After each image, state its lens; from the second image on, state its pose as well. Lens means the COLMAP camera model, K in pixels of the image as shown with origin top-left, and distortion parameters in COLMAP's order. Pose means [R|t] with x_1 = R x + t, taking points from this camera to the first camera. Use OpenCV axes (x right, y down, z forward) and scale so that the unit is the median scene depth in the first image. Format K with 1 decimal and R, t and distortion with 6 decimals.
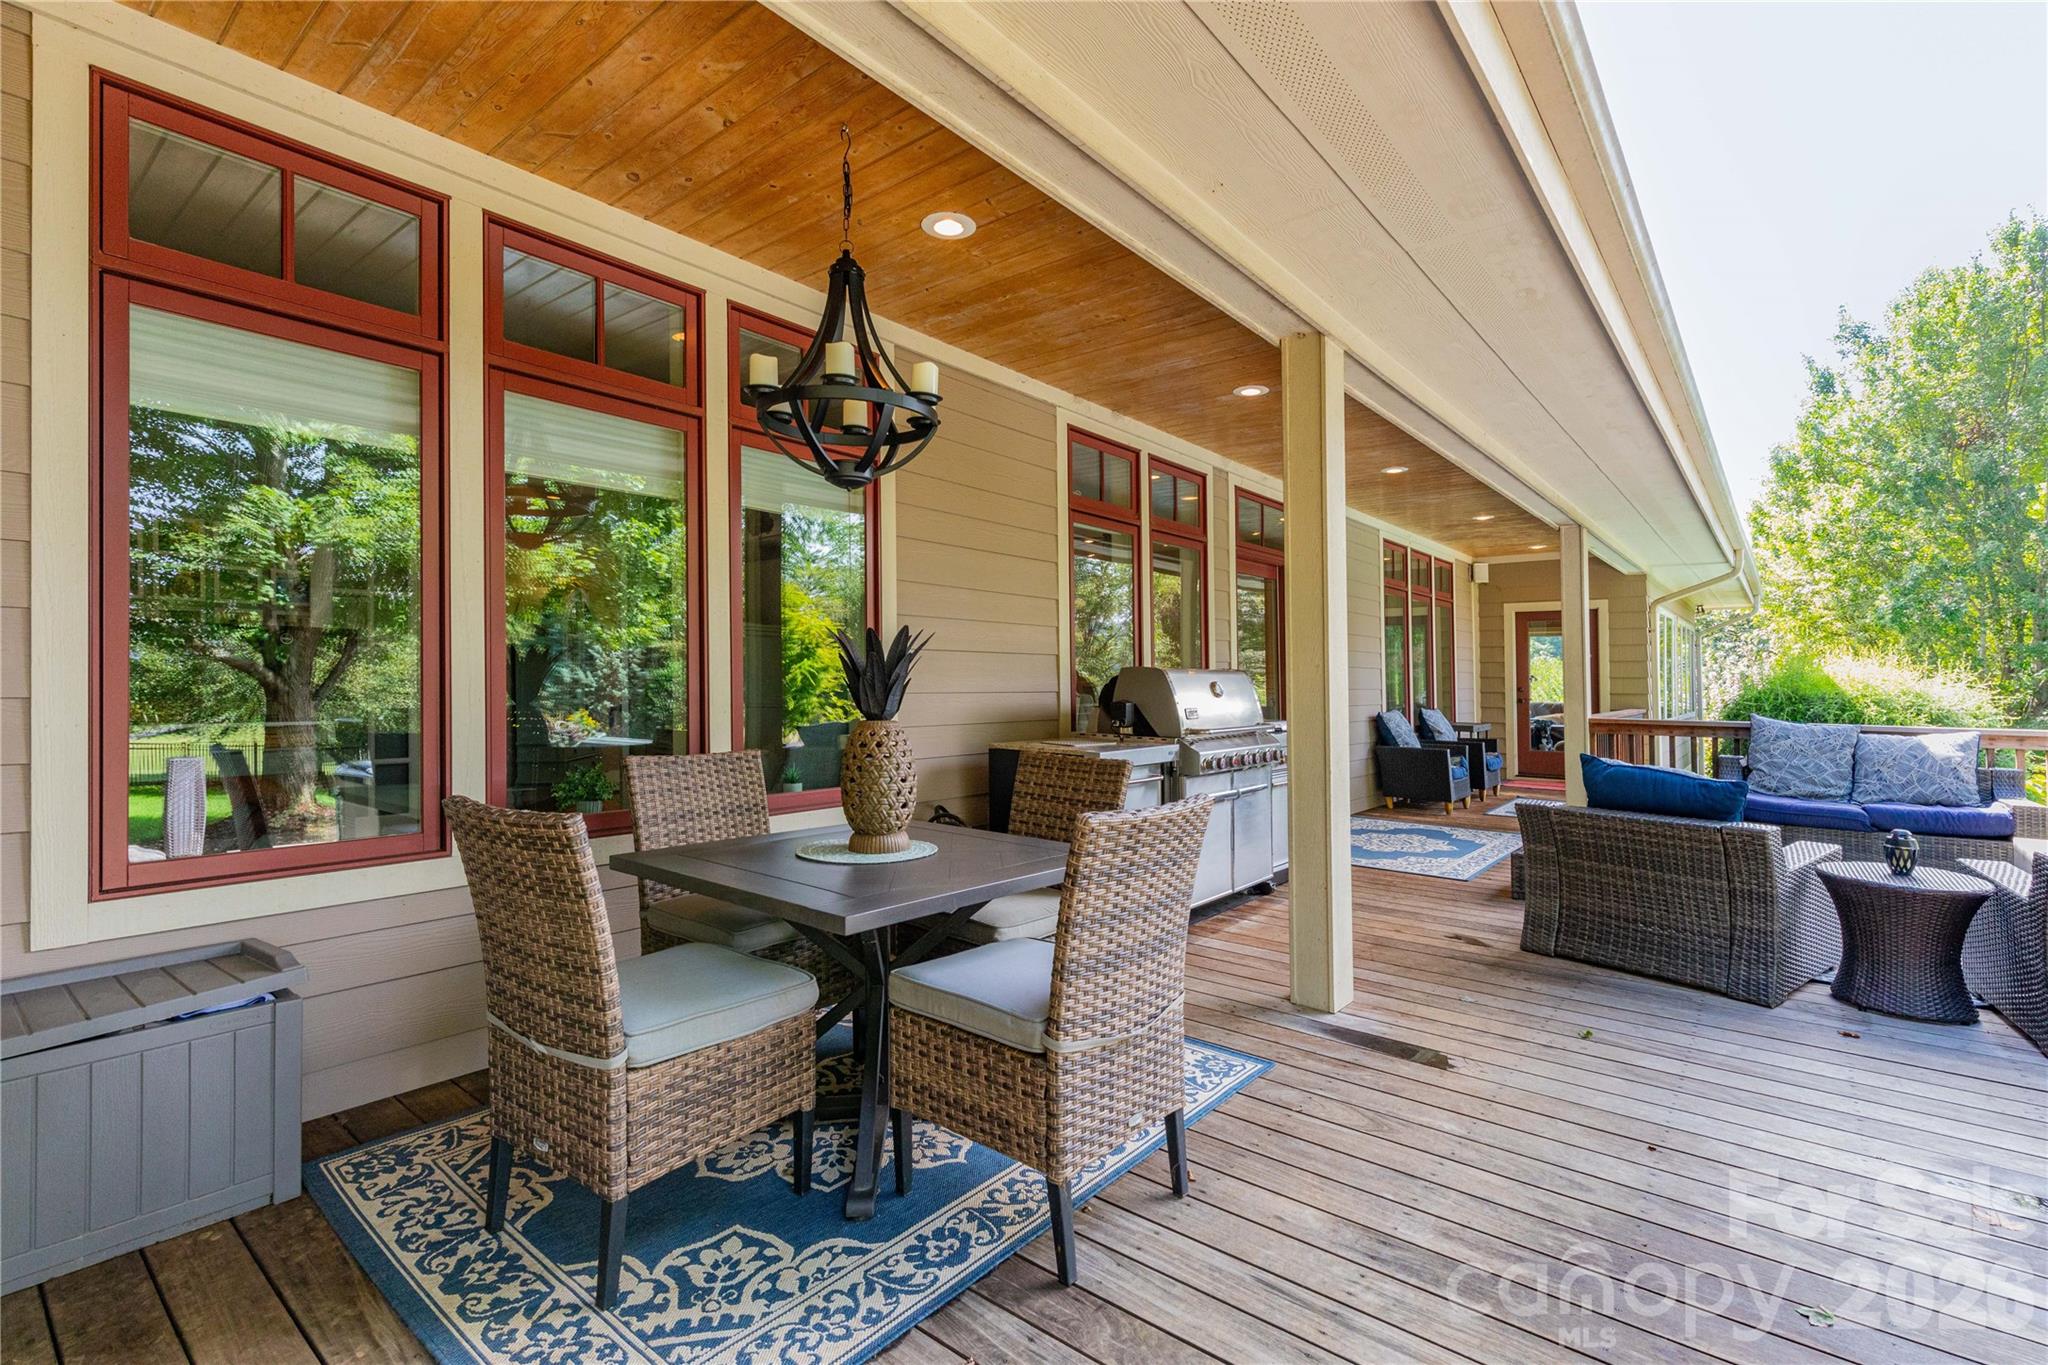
lens RADIAL K [[939.0, 0, 1024.1], [0, 939.0, 641.2], [0, 0, 1]] dist [0.009198, -0.001651]
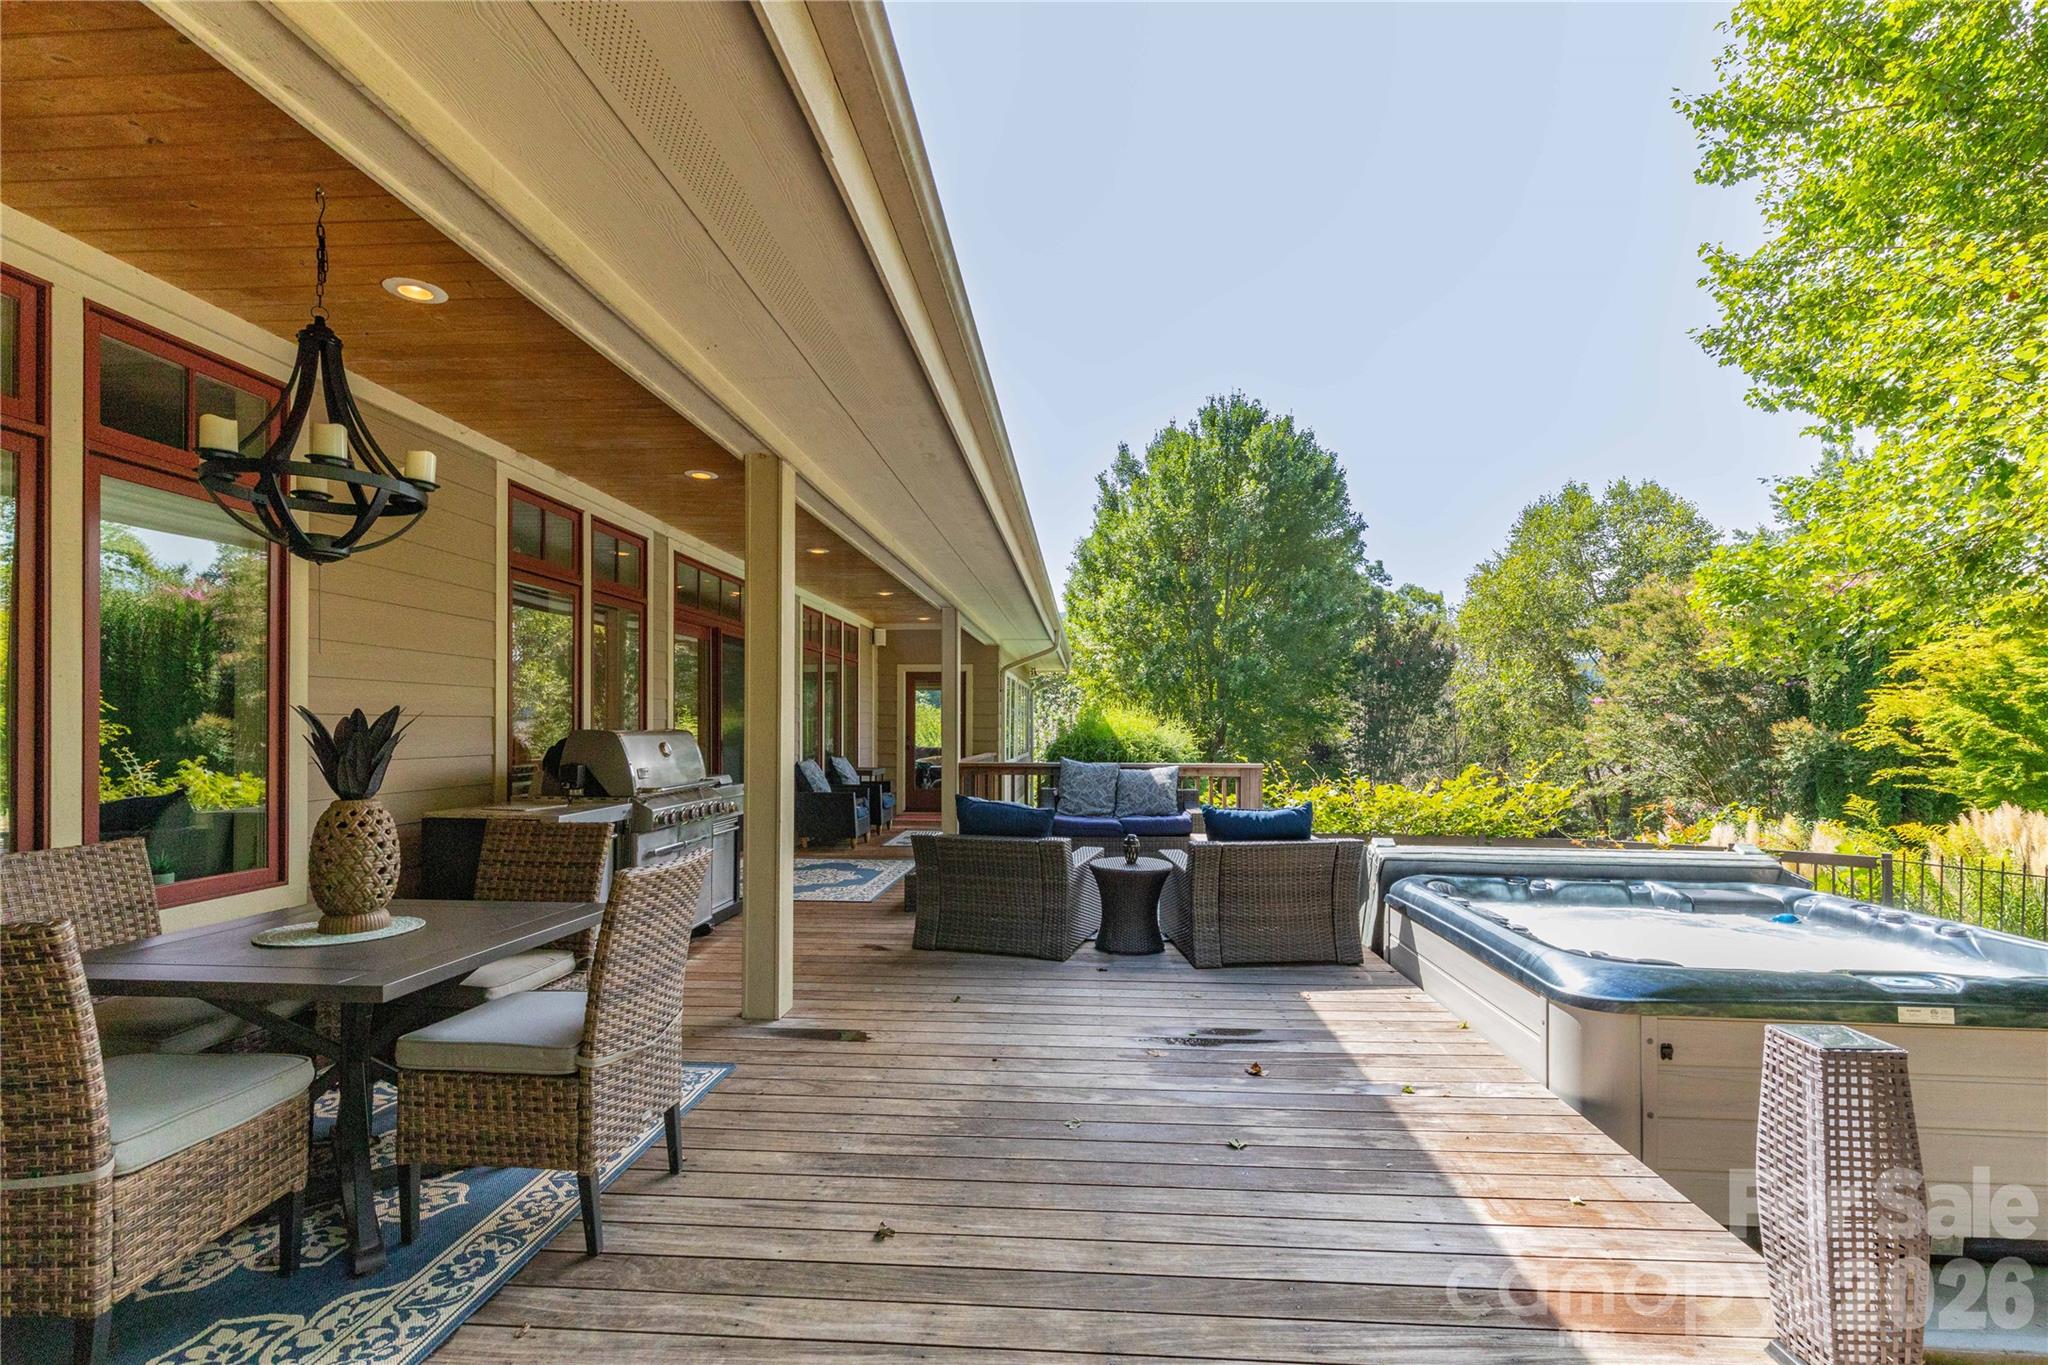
lens RADIAL K [[939.0, 0, 1028.6], [0, 939.0, 694.4], [0, 0, 1]] dist [0.009198, -0.001651]
pose [[0.815980, 0.015077, 0.577884, -0.119983], [-0.020007, 0.999797, 0.002165, -0.034448], [-0.577734, -0.013329, 0.816116, -0.178603]]
